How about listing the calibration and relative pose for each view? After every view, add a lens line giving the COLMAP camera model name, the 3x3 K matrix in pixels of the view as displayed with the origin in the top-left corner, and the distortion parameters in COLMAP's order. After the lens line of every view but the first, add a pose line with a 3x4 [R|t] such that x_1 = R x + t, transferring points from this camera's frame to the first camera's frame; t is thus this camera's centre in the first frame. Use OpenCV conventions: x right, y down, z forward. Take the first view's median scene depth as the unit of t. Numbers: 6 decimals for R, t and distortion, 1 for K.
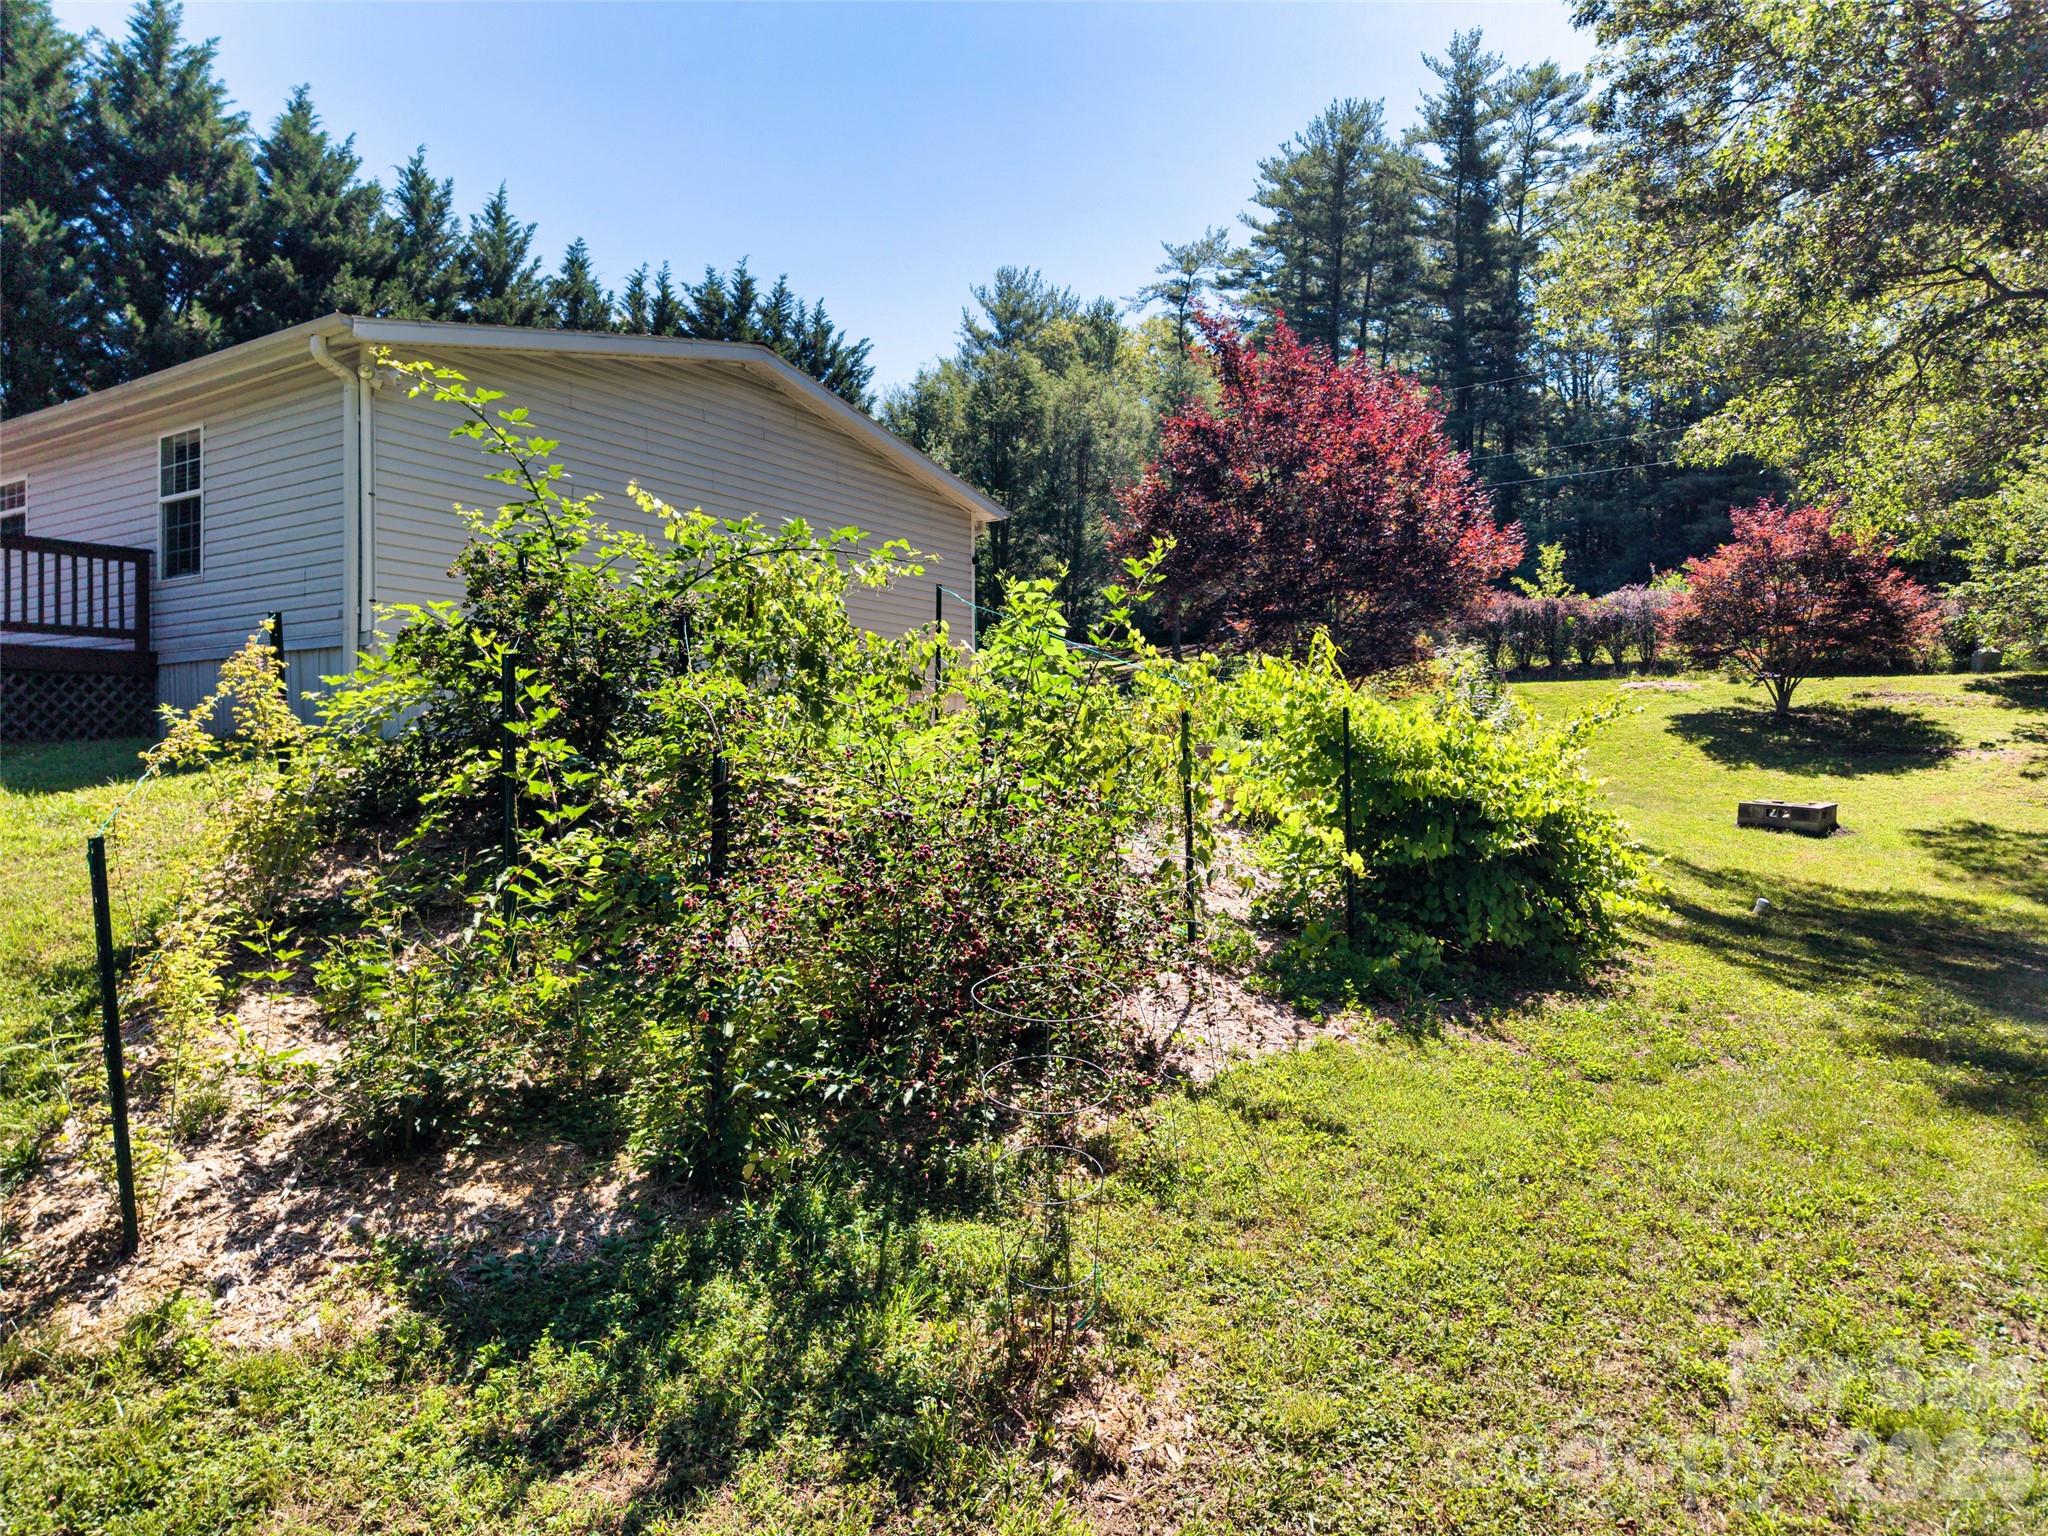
lens RADIAL K [[1421.3, 0, 1024.0], [0, 1421.3, 768.0], [0, 0, 1]] dist [0.033044, -0.008359]
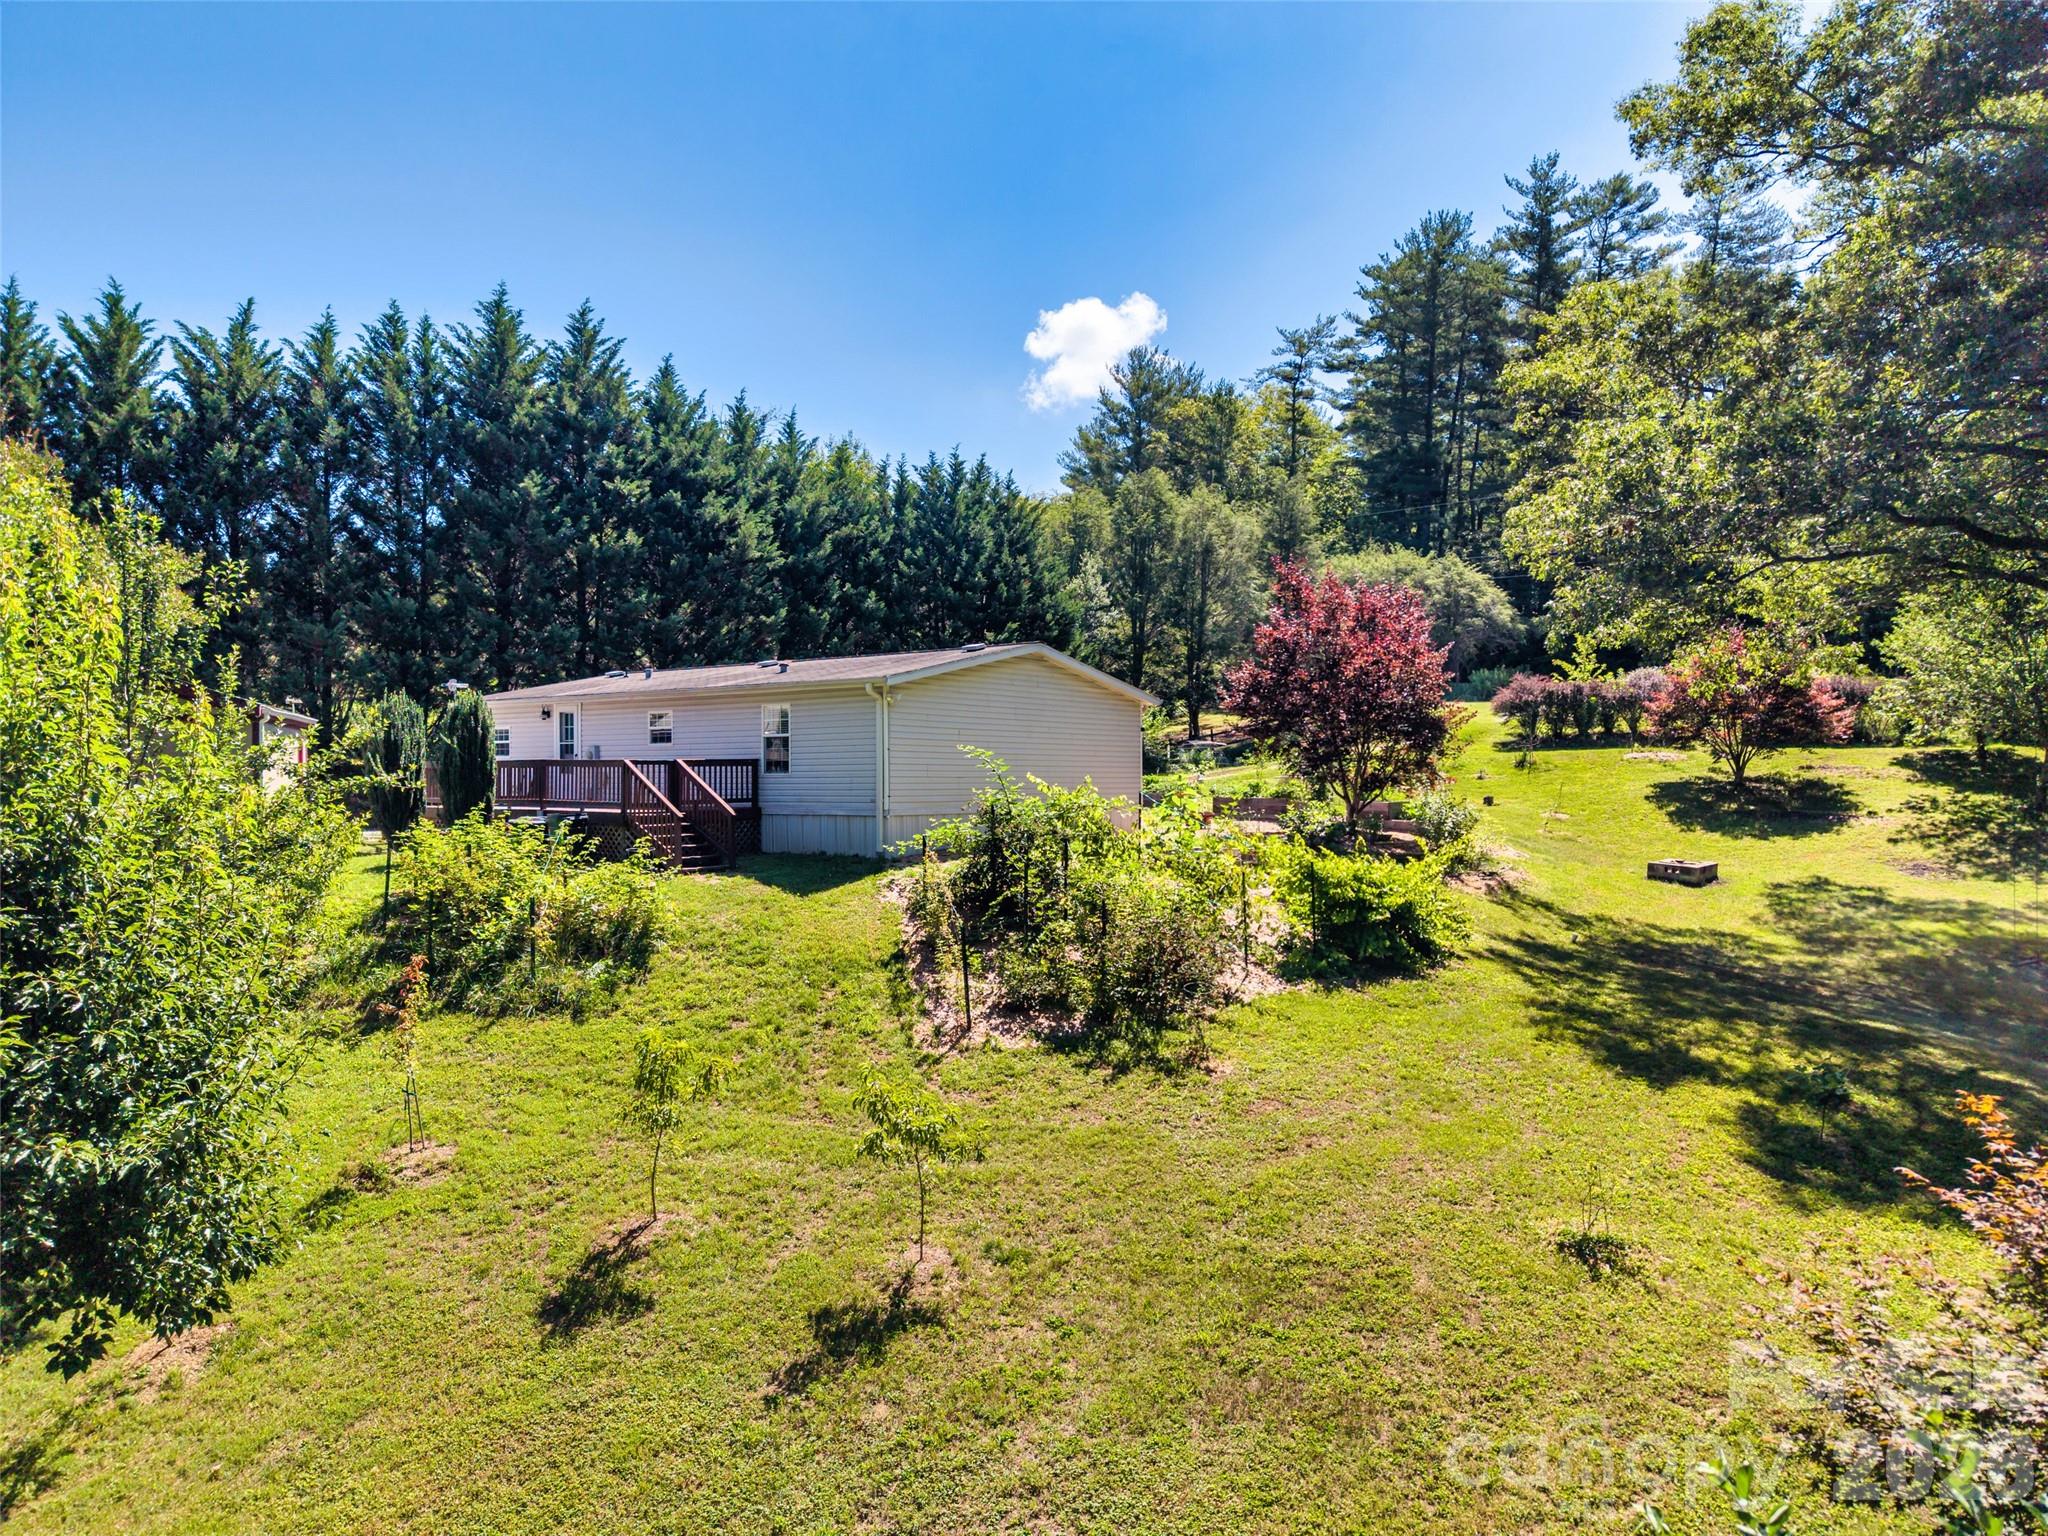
lens RADIAL K [[1391.4, 0, 1024.0], [0, 1391.4, 768.0], [0, 0, 1]] dist [0.089104, -0.113754]
pose [[0.996105, -0.000881, -0.088175, -0.014163], [0.000666, 0.999997, -0.002461, -0.045572], [0.088177, 0.002393, 0.996102, -0.338215]]
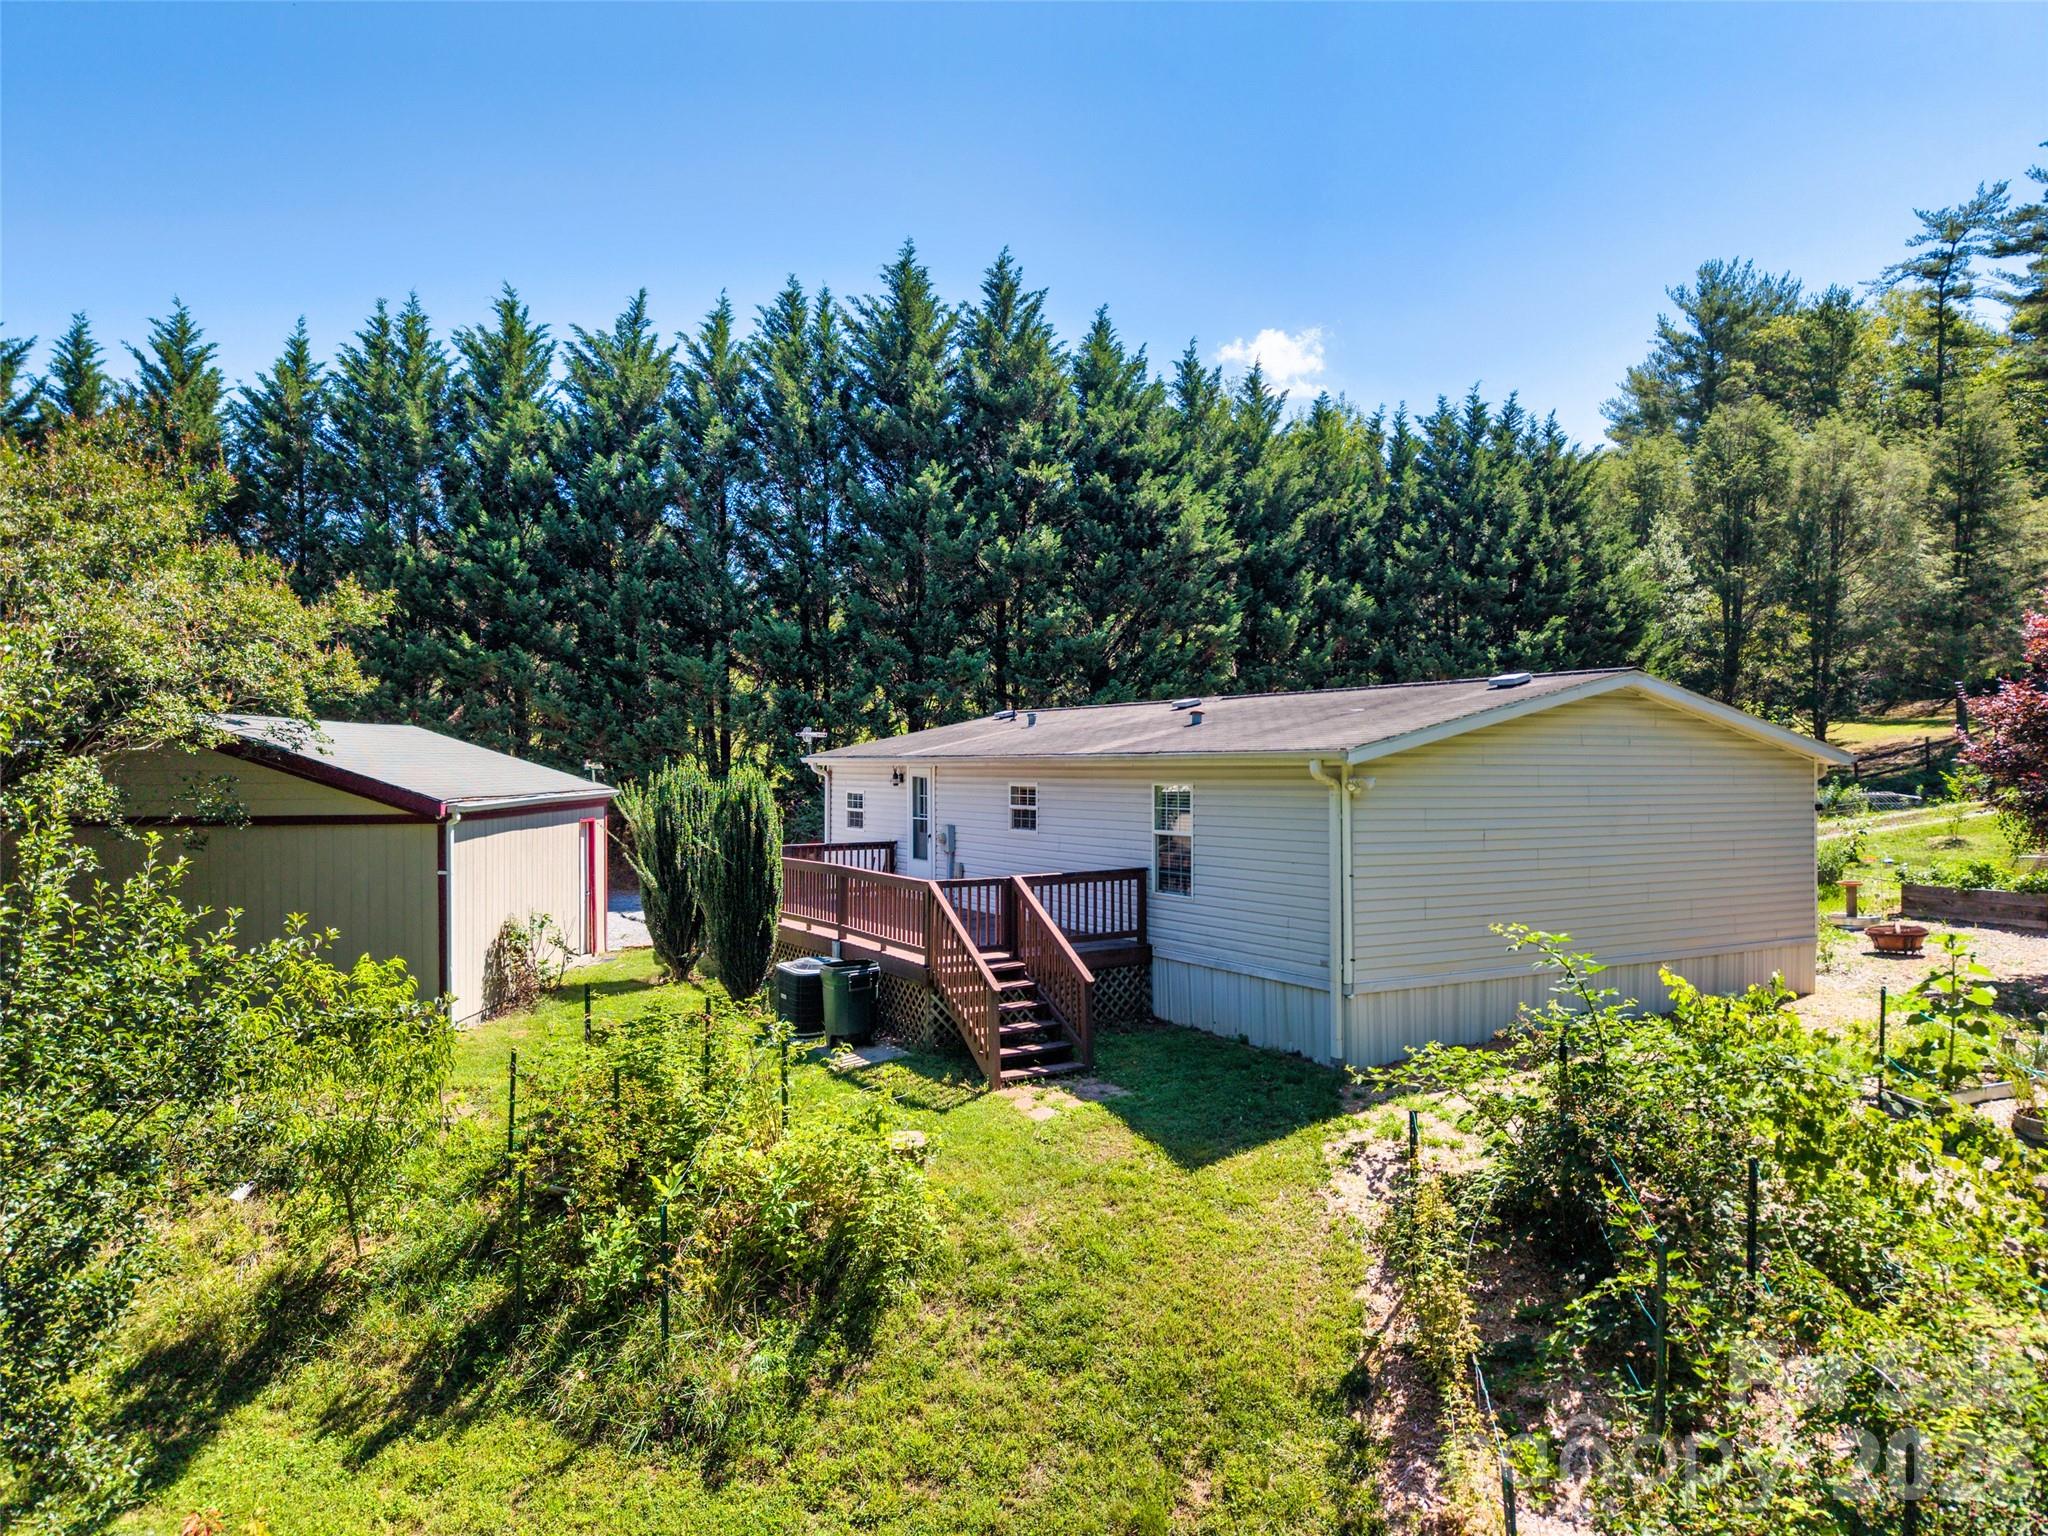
lens RADIAL K [[1421.3, 0, 1024.0], [0, 1421.3, 768.0], [0, 0, 1]] dist [0.033044, -0.008359]
pose [[0.904036, -0.002500, -0.427450, -0.051783], [0.003456, 0.999993, 0.001462, -0.084239], [0.427443, -0.002799, 0.904038, -0.077476]]
